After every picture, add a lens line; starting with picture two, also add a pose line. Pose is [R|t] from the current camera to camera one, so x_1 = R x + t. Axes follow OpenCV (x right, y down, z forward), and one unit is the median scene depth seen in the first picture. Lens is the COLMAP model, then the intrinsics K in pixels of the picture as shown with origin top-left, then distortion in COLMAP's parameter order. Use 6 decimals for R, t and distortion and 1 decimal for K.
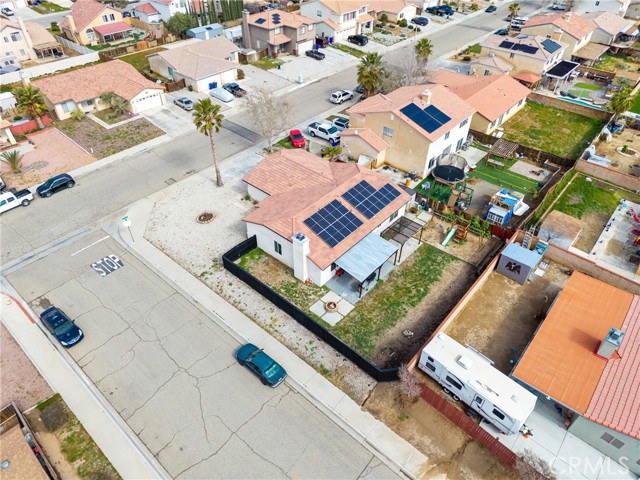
lens RADIAL K [[428.6, 0, 320.0], [0, 428.6, 240.0], [0, 0, 1]] dist [0.024988, -0.024146]
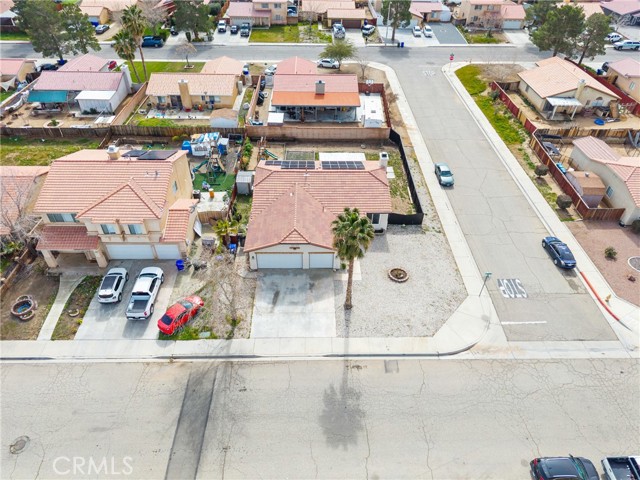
lens RADIAL K [[428.6, 0, 320.0], [0, 428.6, 240.0], [0, 0, 1]] dist [0.024988, -0.024146]
pose [[-0.668337, -0.498431, 0.552170, -0.507062], [0.466869, 0.296822, 0.833025, -0.735751], [-0.579102, 0.814532, 0.034325, 0.832746]]
